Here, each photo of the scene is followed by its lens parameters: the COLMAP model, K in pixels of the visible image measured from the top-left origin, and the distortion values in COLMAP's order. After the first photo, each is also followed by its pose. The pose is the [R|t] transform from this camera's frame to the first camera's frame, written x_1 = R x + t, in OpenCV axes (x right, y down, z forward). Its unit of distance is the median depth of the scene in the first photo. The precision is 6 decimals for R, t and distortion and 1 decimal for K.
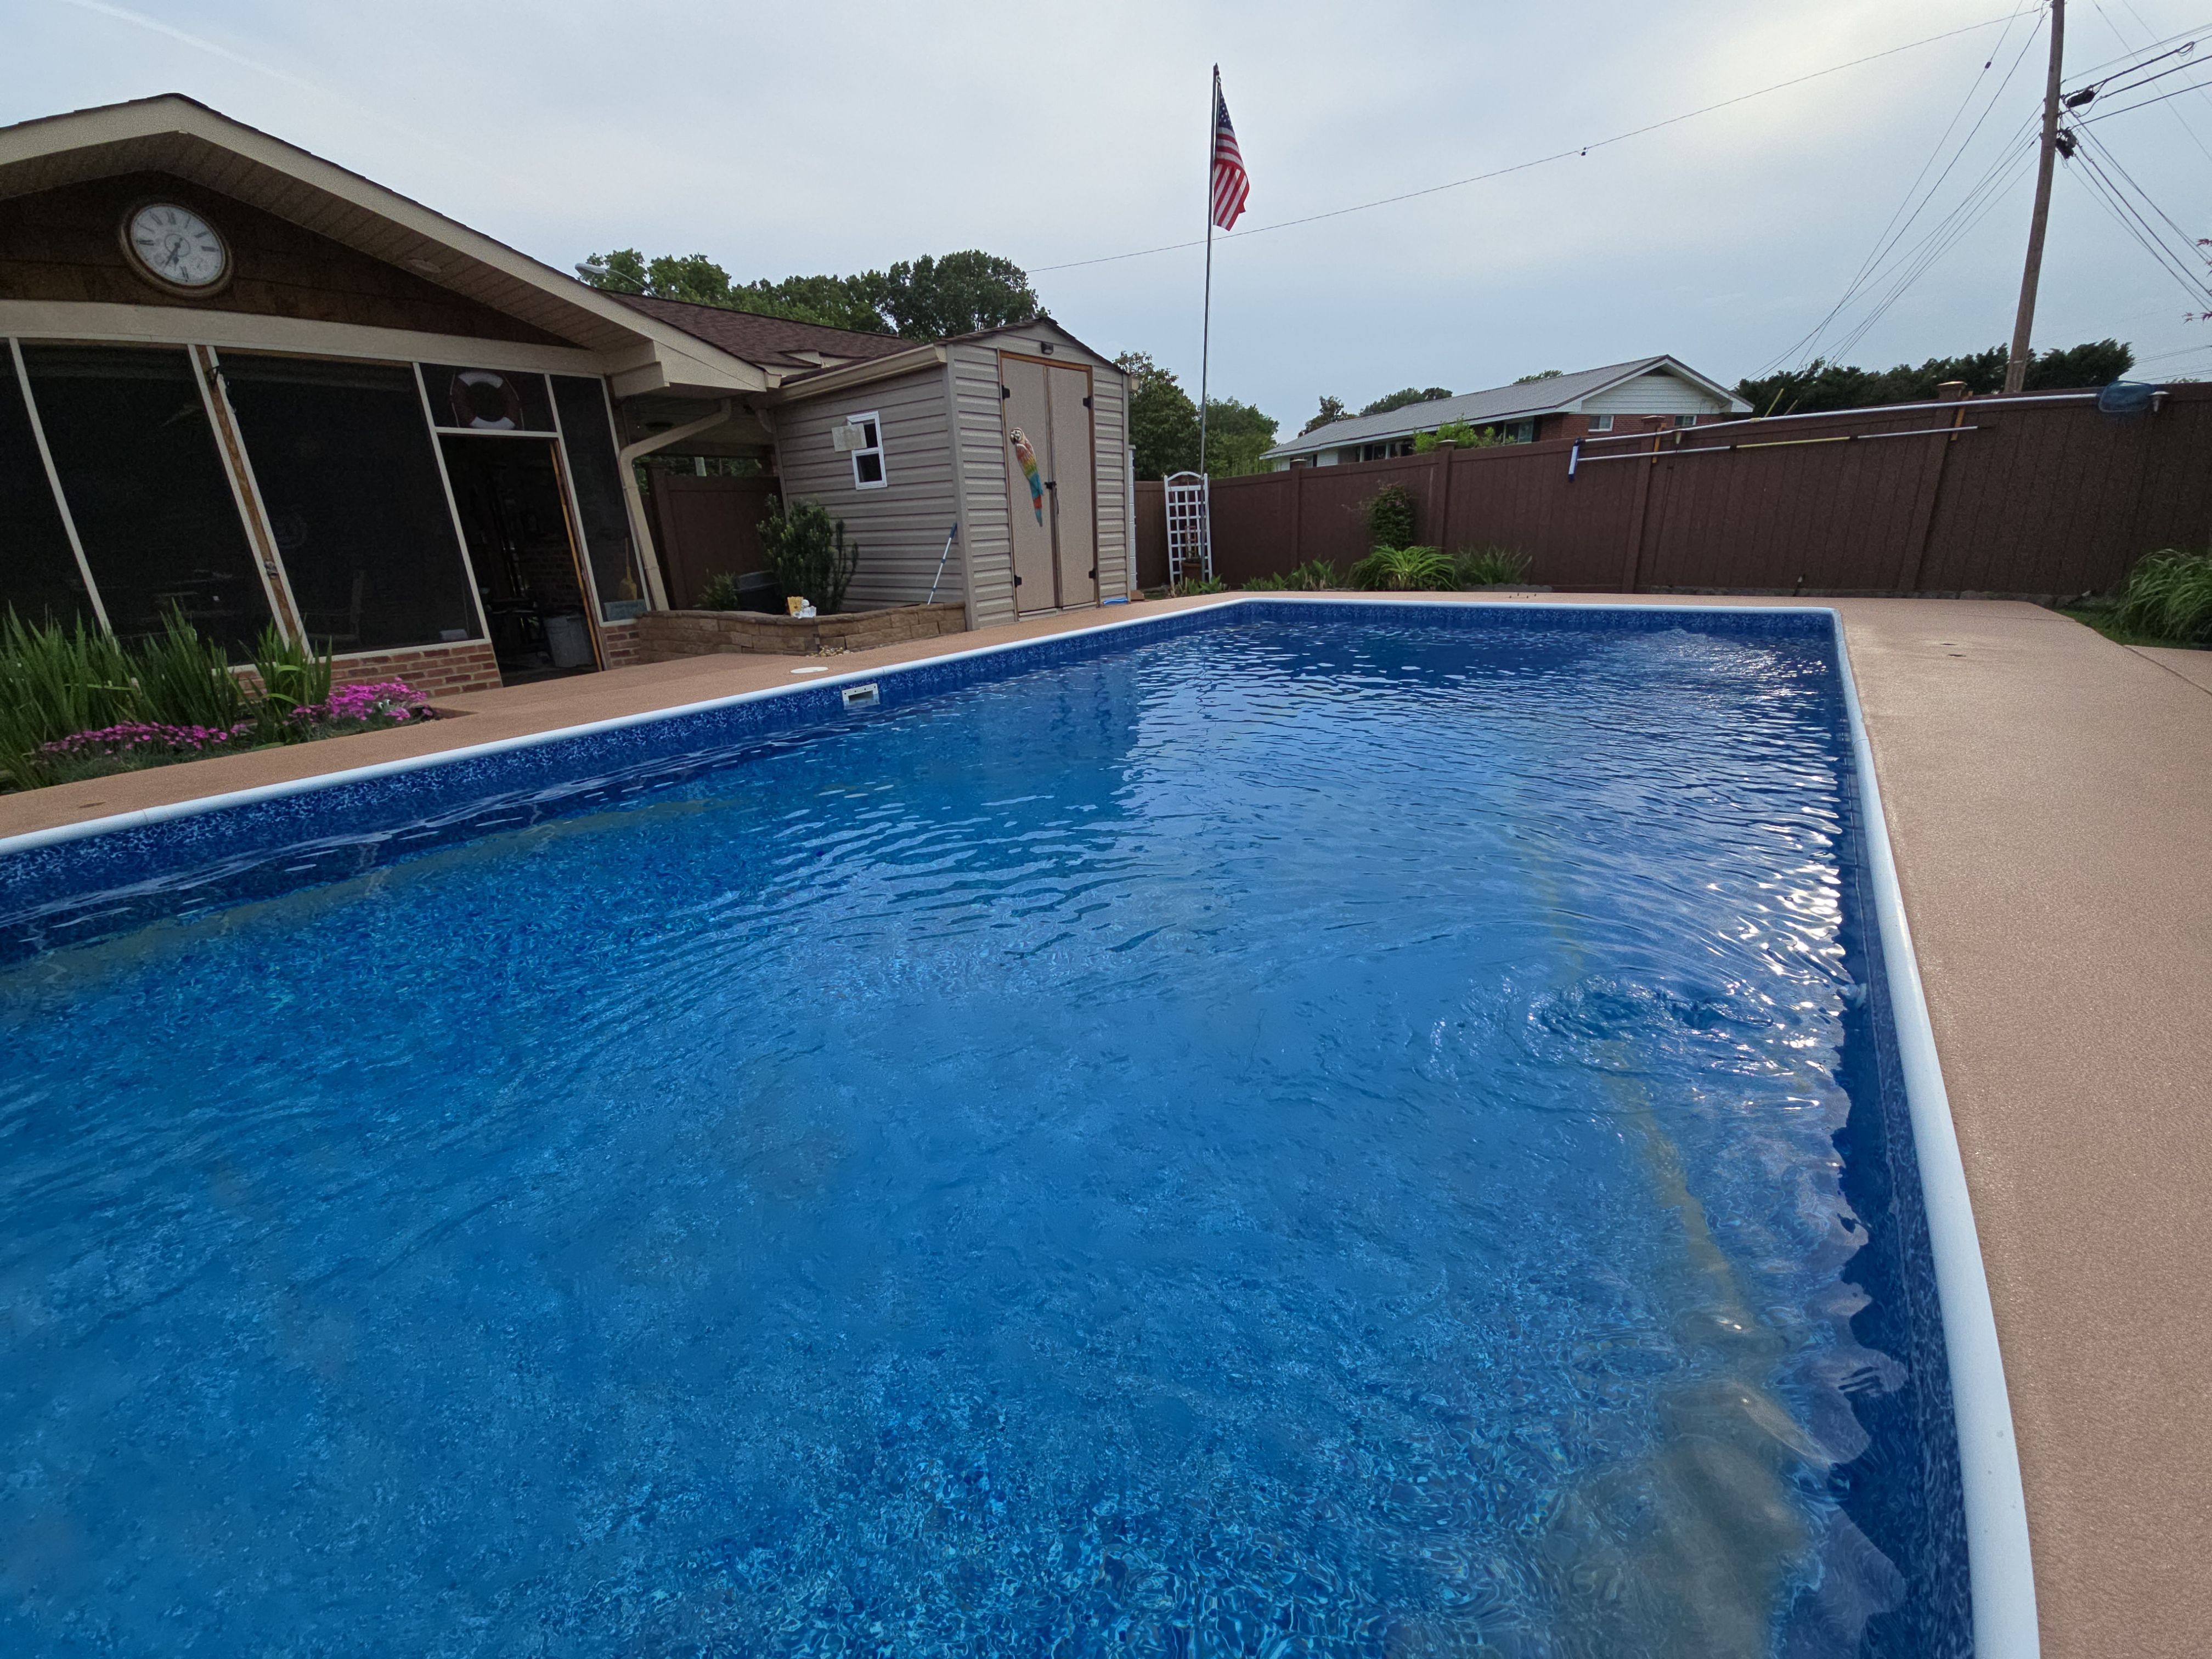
lens RADIAL K [[890.5, 0, 1100.9], [0, 890.5, 831.8], [0, 0, 1]] dist [0.005267, -0.006712]
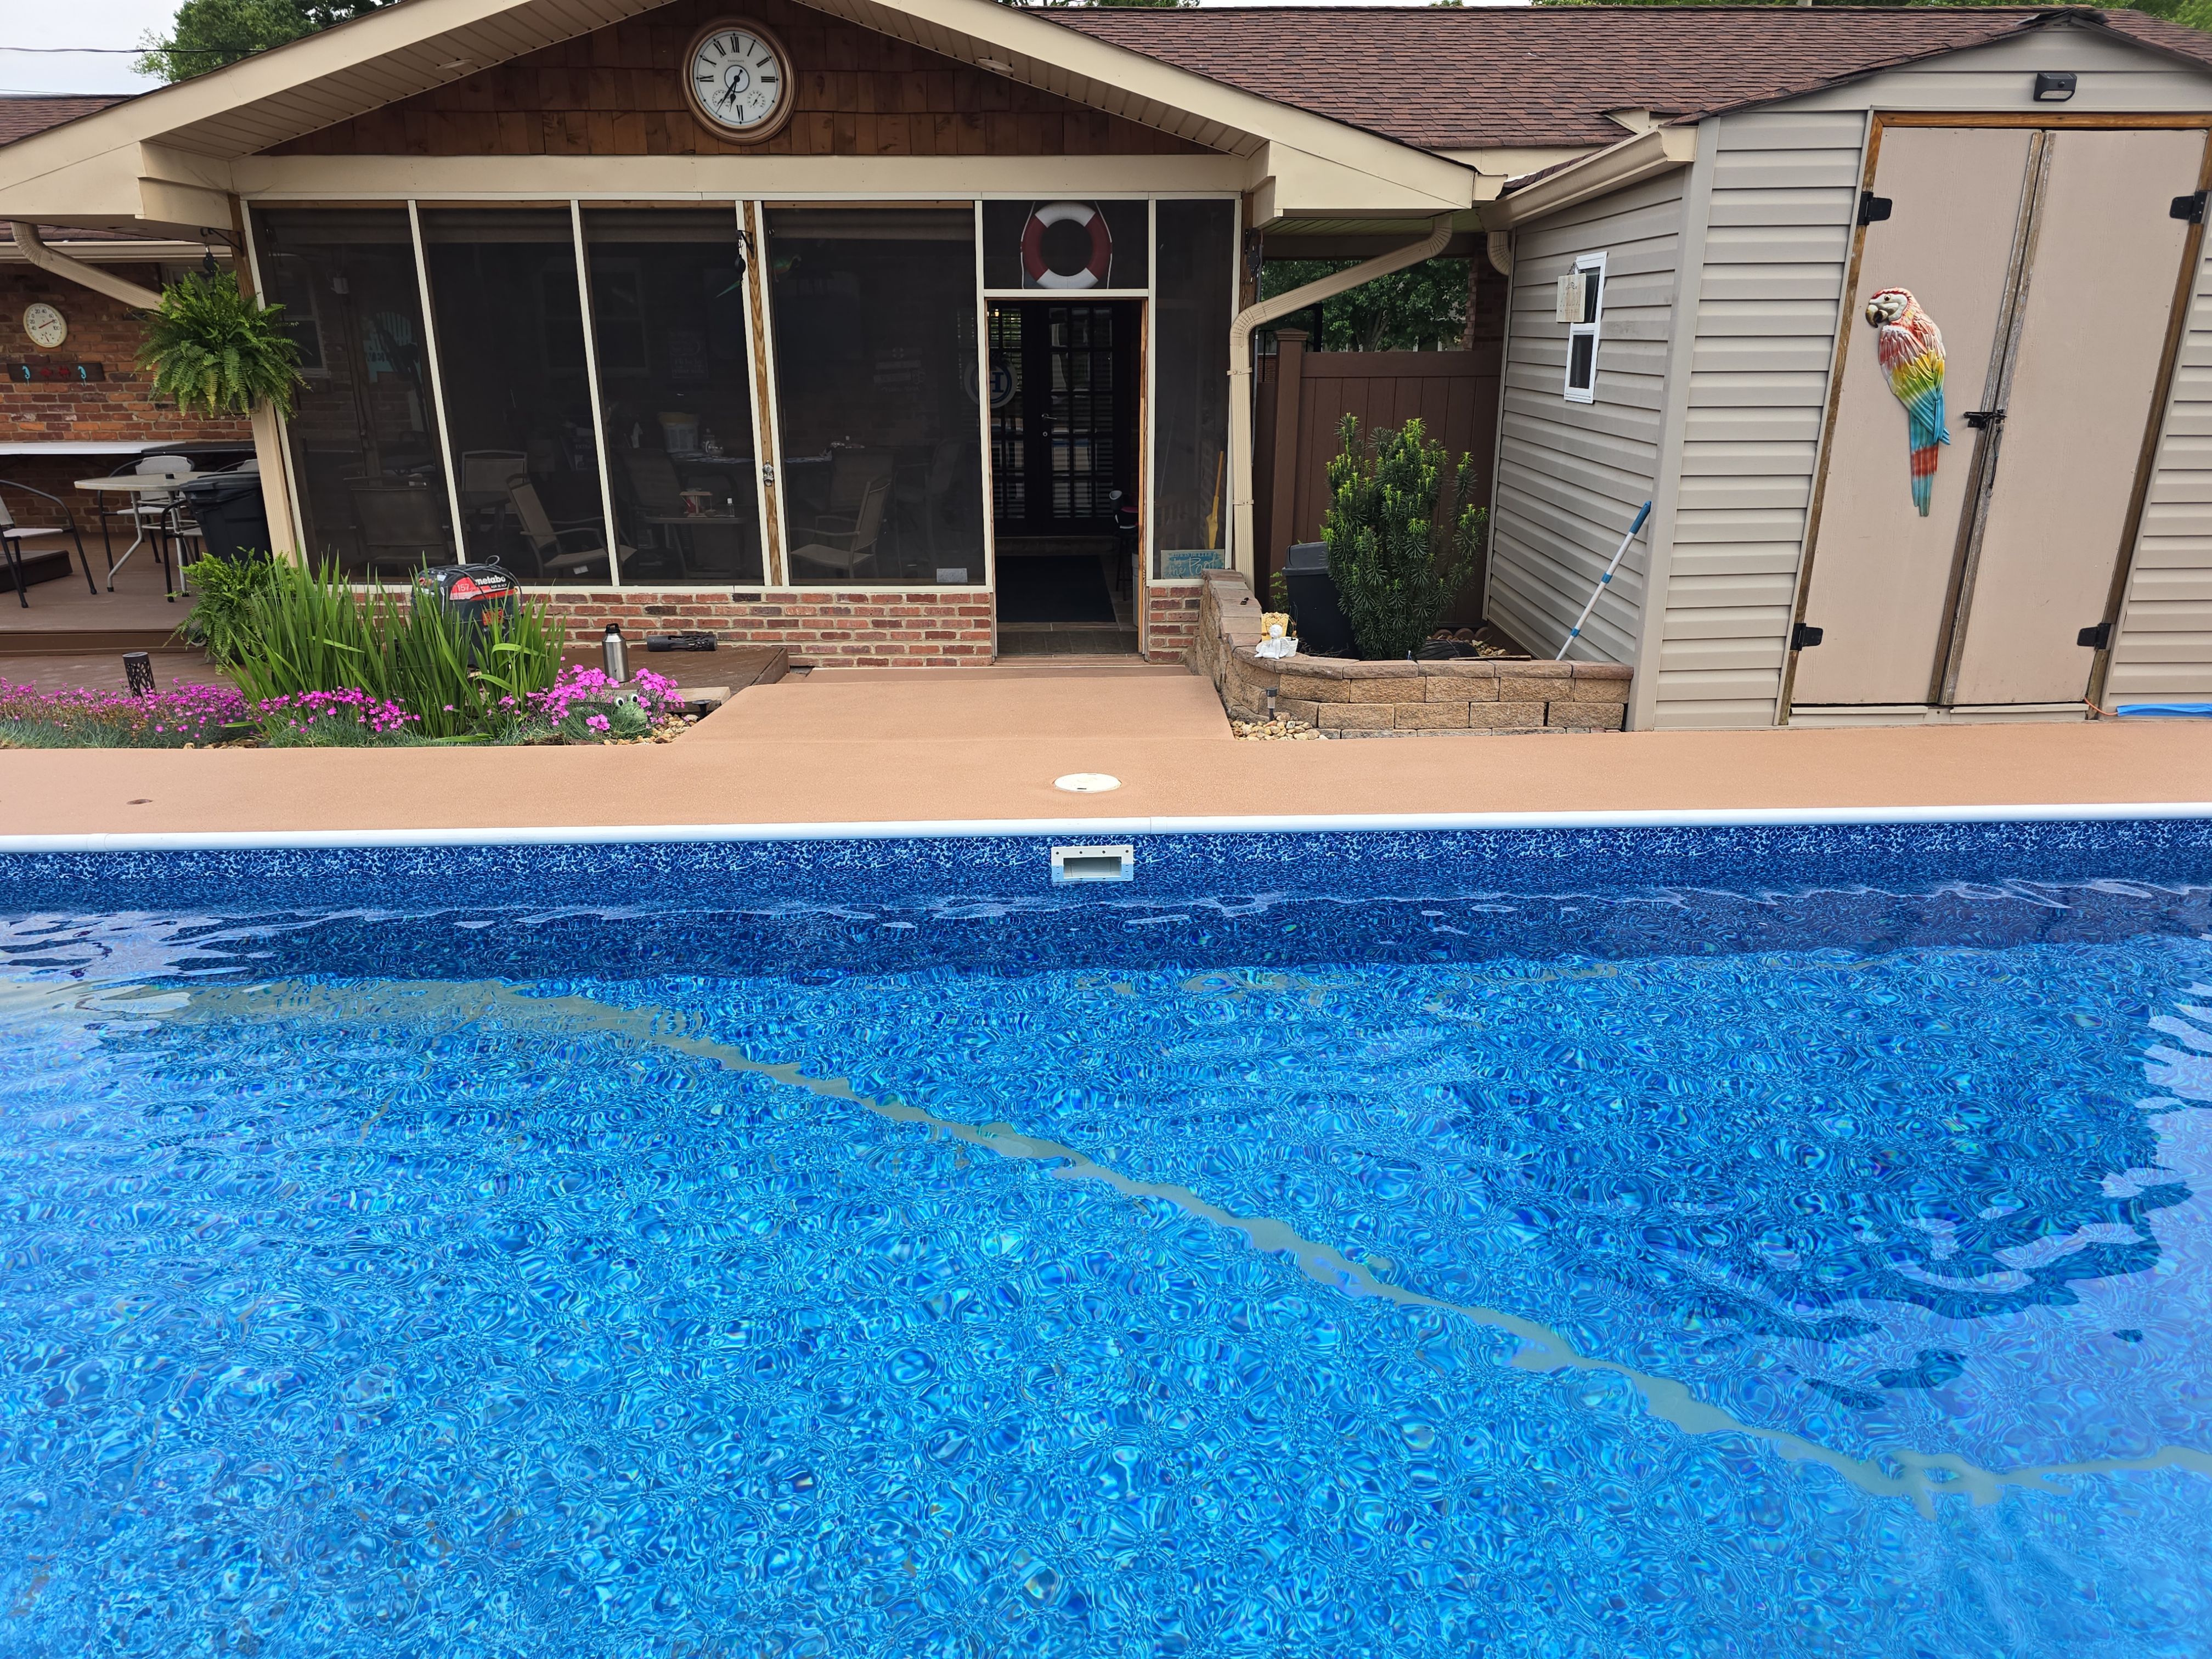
lens RADIAL K [[1482.6, 0, 1101.0], [0, 1482.6, 826.6], [0, 0, 1]] dist [0.044615, -0.043760]
pose [[0.622561, 0.281826, -0.730063, 0.252416], [-0.277469, 0.951788, 0.130807, -0.197976], [0.731730, 0.121134, 0.670744, 0.282261]]
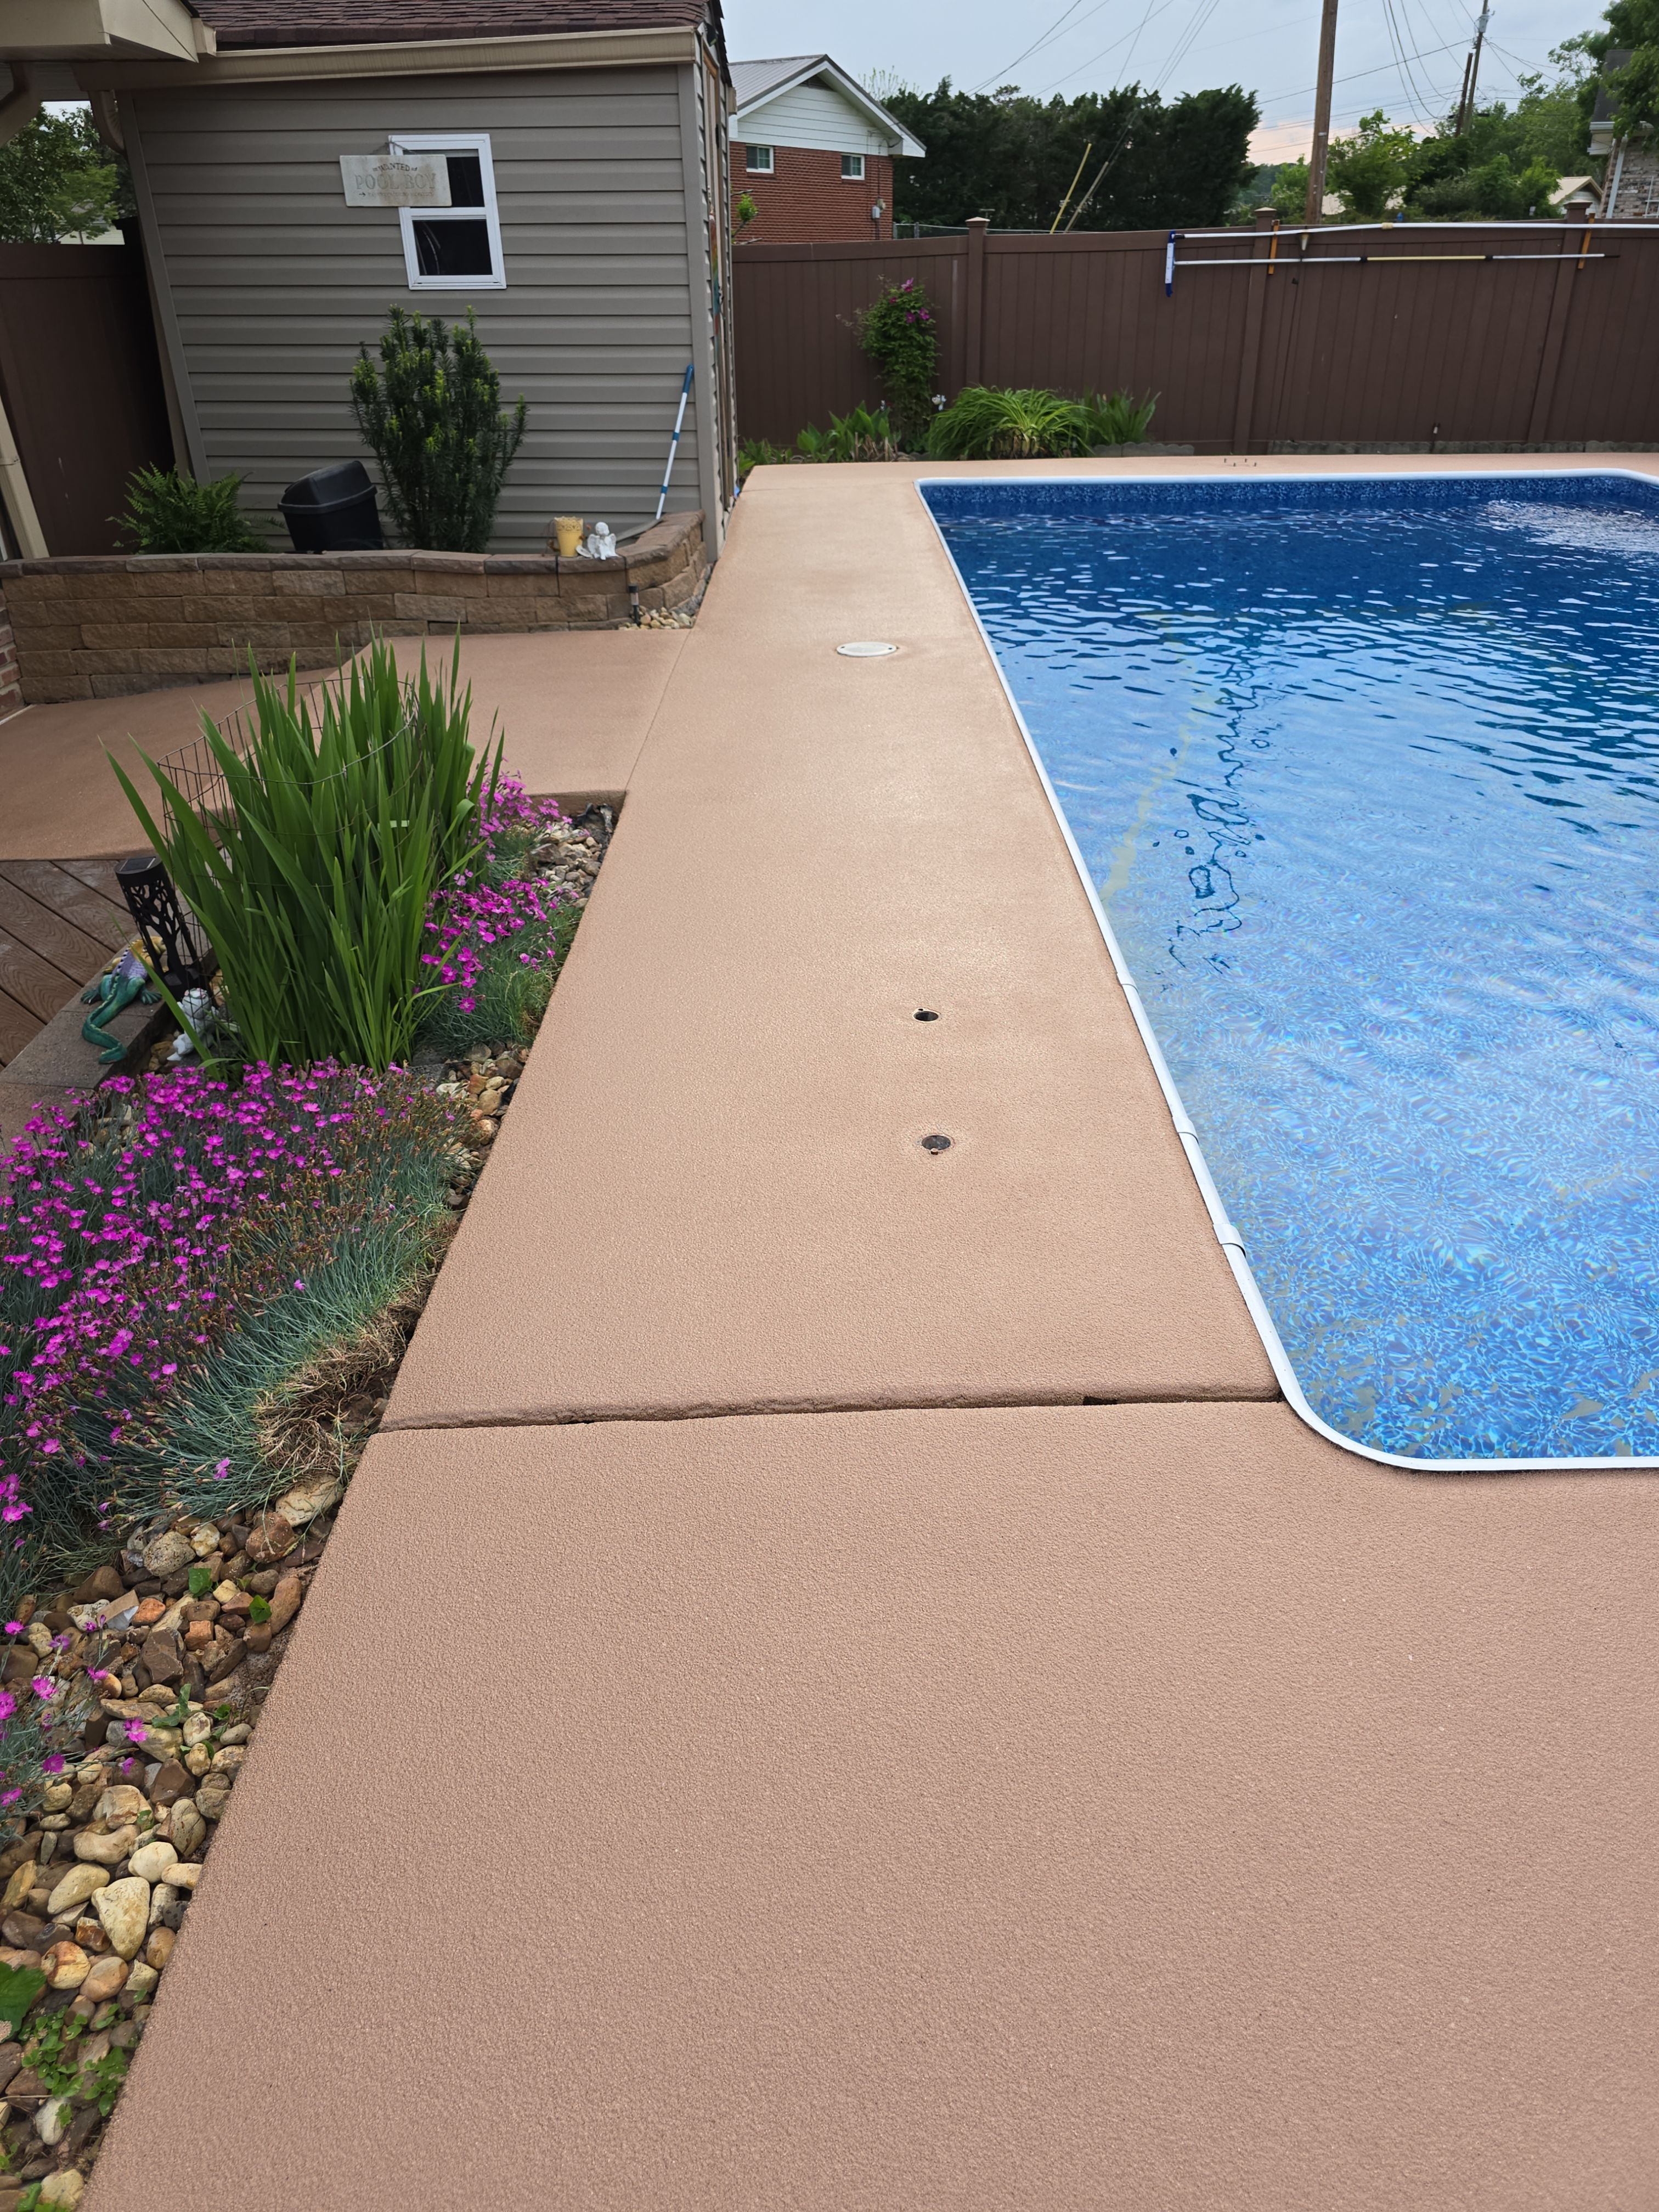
lens RADIAL K [[1482.6, 0, 824.7], [0, 1482.6, 1086.7], [0, 0, 1]] dist [0.044615, -0.043760]
pose [[0.802712, -0.256792, 0.538248, -0.686480], [0.173186, 0.964026, 0.201646, -0.074035], [-0.570666, -0.068646, 0.818308, 0.125405]]
